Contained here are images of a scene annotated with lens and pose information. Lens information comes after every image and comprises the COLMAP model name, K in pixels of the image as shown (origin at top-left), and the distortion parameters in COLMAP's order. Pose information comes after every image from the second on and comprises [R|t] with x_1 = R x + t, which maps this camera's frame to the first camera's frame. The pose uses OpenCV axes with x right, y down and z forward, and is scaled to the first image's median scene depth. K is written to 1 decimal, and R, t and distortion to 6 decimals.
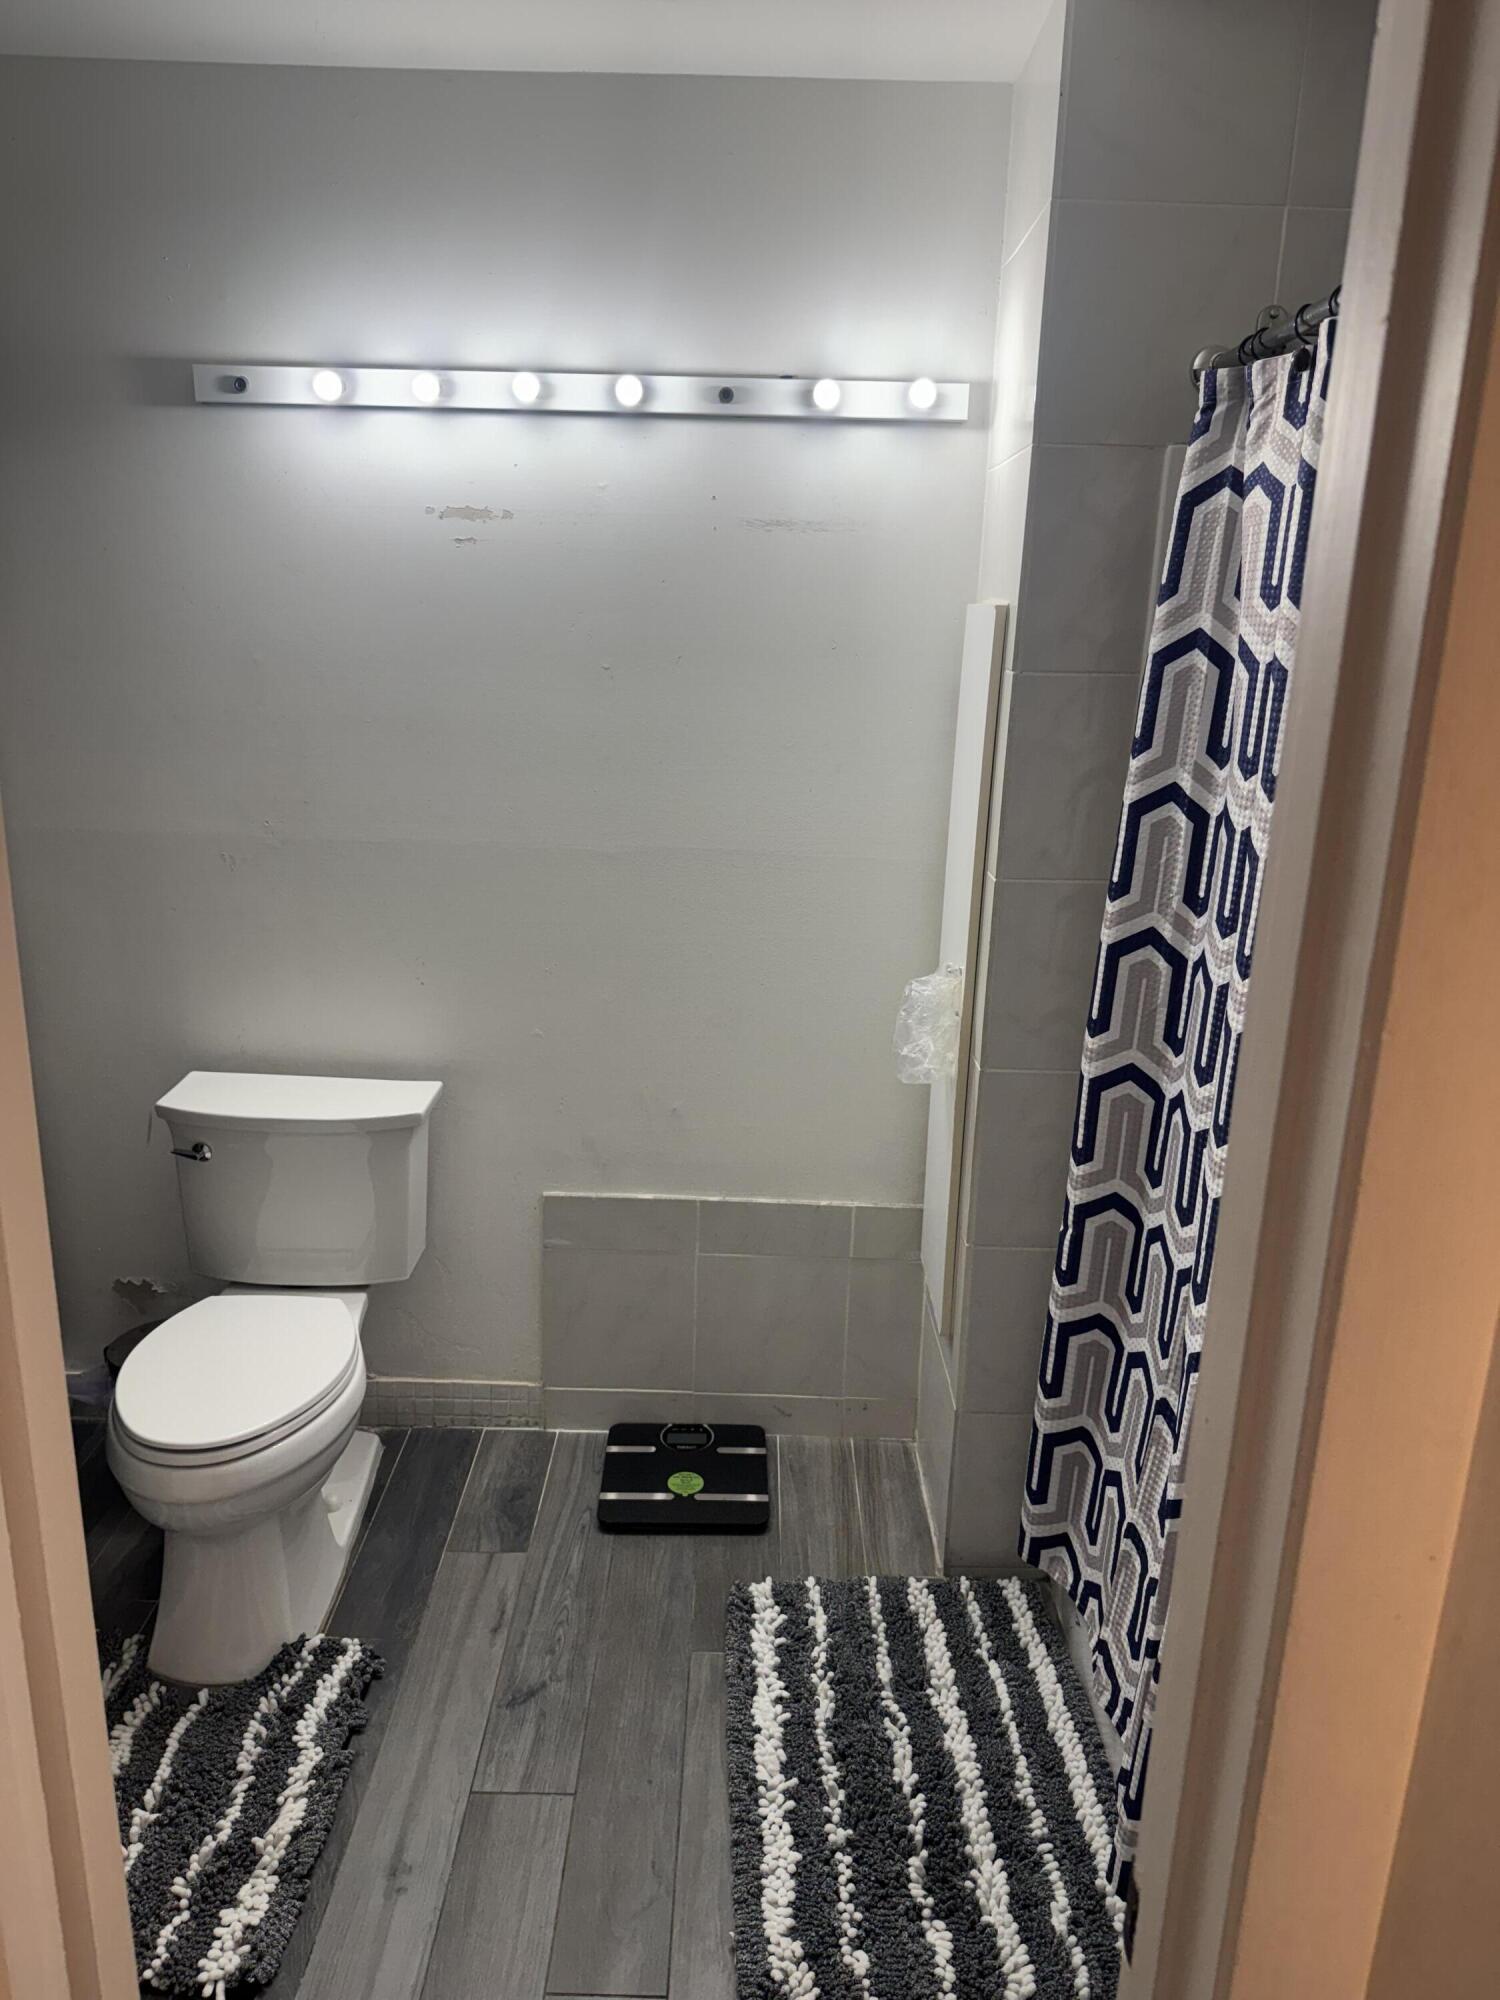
lens RADIAL K [[1410.5, 0, 750.0], [0, 1410.5, 1000.0], [0, 0, 1]] dist [0.121655, -0.163872]
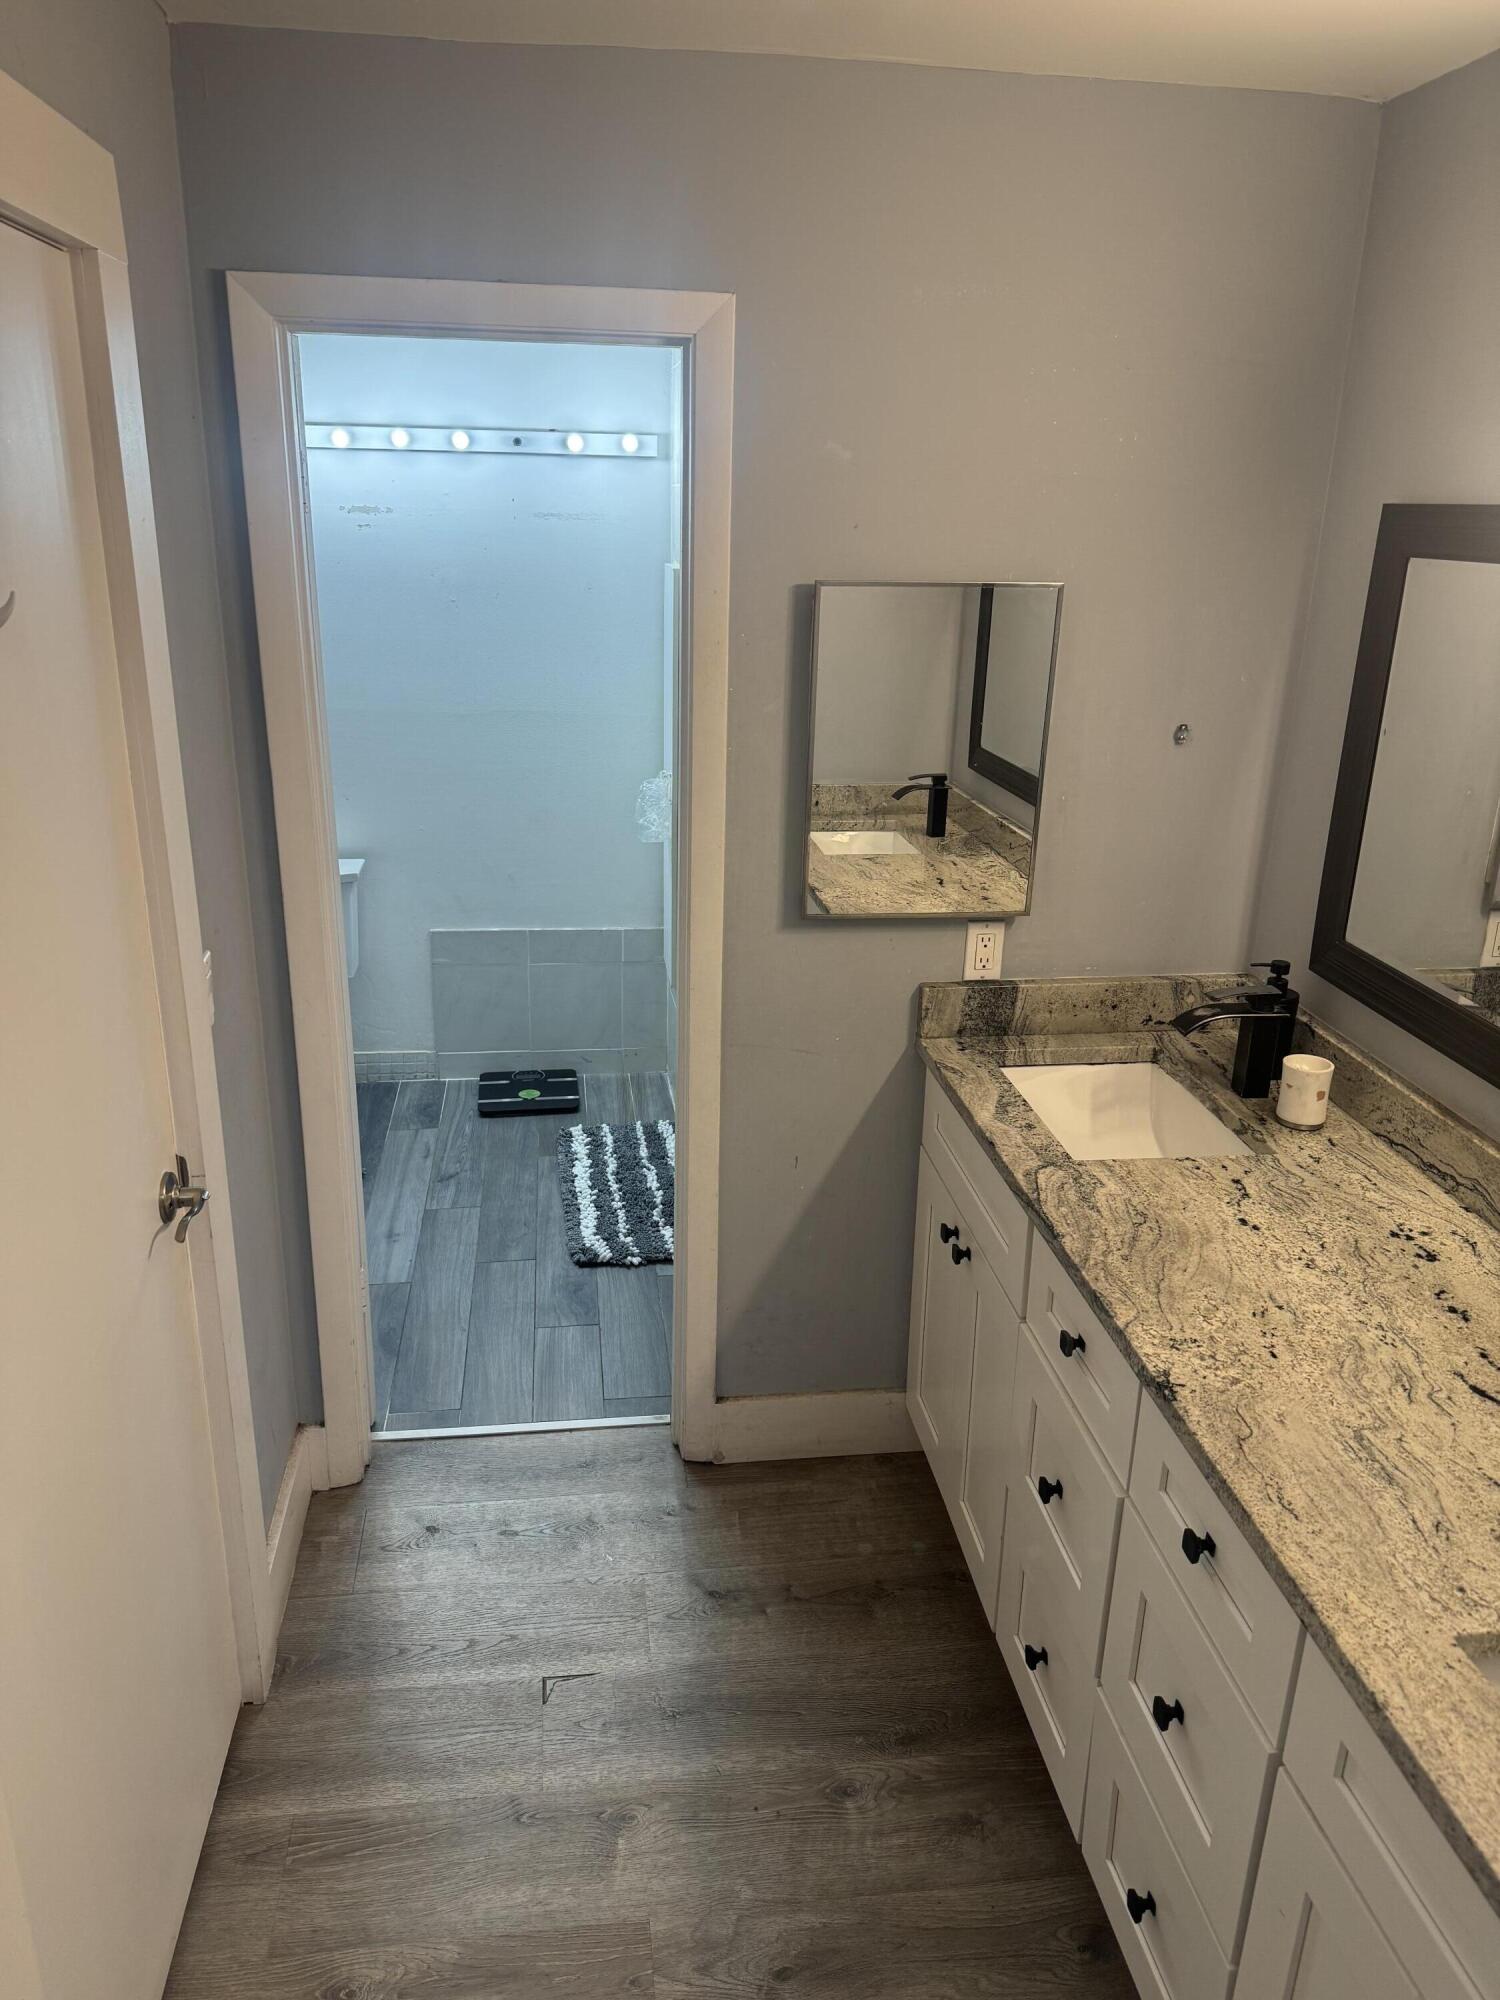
lens RADIAL K [[1410.5, 0, 750.0], [0, 1410.5, 1000.0], [0, 0, 1]] dist [0.121655, -0.163872]
pose [[0.990068, -0.051645, 0.130761, 0.000233], [0.043059, 0.996779, 0.067660, 0.140958], [-0.133834, -0.061357, 0.989103, -0.769188]]
